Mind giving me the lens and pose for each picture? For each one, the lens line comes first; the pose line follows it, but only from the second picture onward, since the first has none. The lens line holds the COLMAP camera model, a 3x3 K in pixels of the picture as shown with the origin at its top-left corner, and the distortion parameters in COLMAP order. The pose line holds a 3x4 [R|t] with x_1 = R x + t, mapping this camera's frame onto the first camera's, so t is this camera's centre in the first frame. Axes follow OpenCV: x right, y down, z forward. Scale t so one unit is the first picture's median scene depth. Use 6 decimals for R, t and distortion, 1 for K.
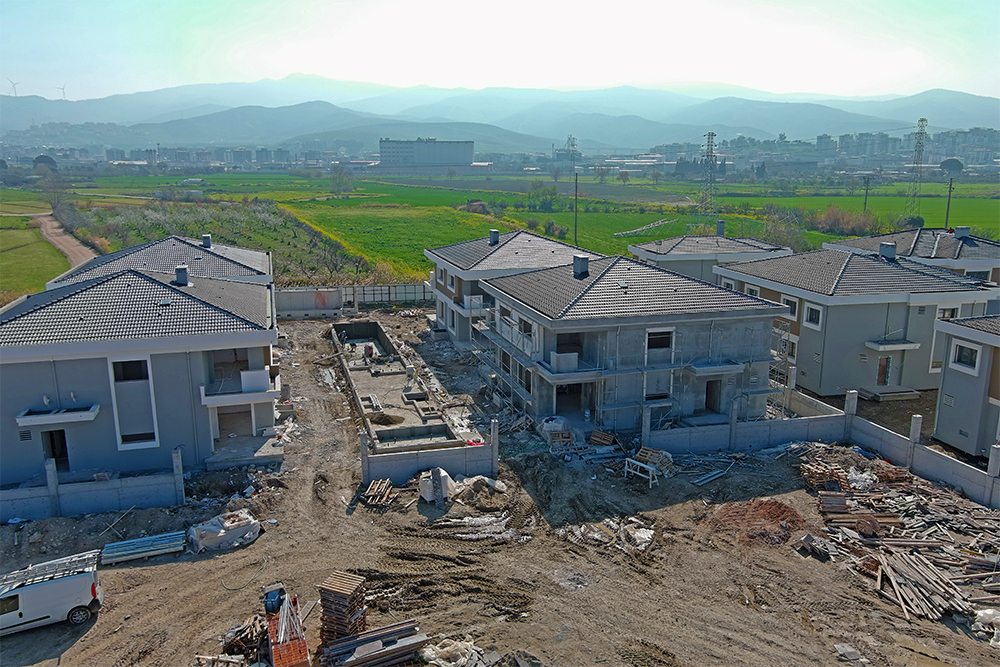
lens RADIAL K [[769.0, 0, 495.6], [0, 769.0, 330.3], [0, 0, 1]] dist [0.023145, -0.010447]
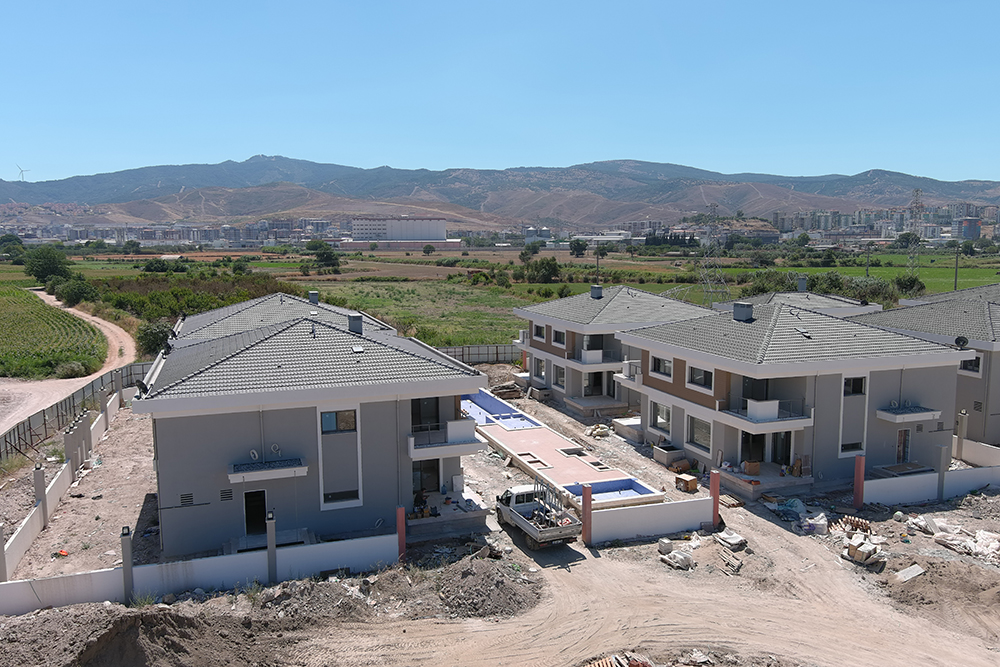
lens RADIAL K [[769.0, 0, 502.5], [0, 769.0, 336.5], [0, 0, 1]] dist [0.023145, -0.010447]
pose [[0.998424, -0.013315, 0.054511, -0.316599], [0.018165, 0.995825, -0.089456, 0.035670], [-0.053092, 0.090306, 0.994498, 0.065423]]
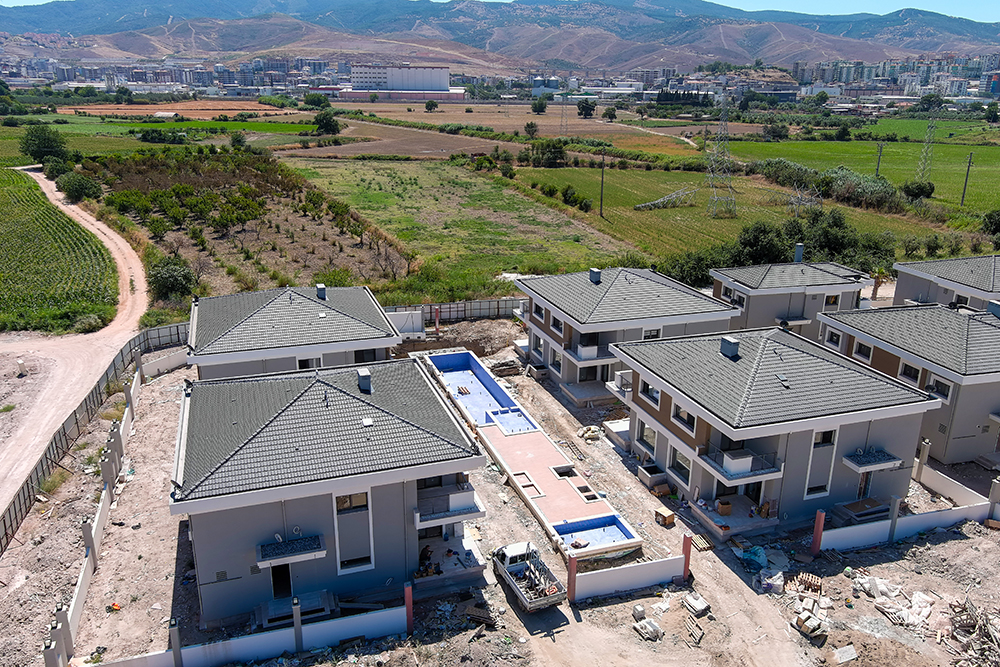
lens RADIAL K [[769.0, 0, 502.6], [0, 769.0, 336.2], [0, 0, 1]] dist [0.023145, -0.010447]
pose [[0.998770, -0.005792, 0.049245, -0.312106], [0.000624, 0.994544, 0.104316, -0.268951], [-0.049581, -0.104157, 0.993324, -0.006972]]
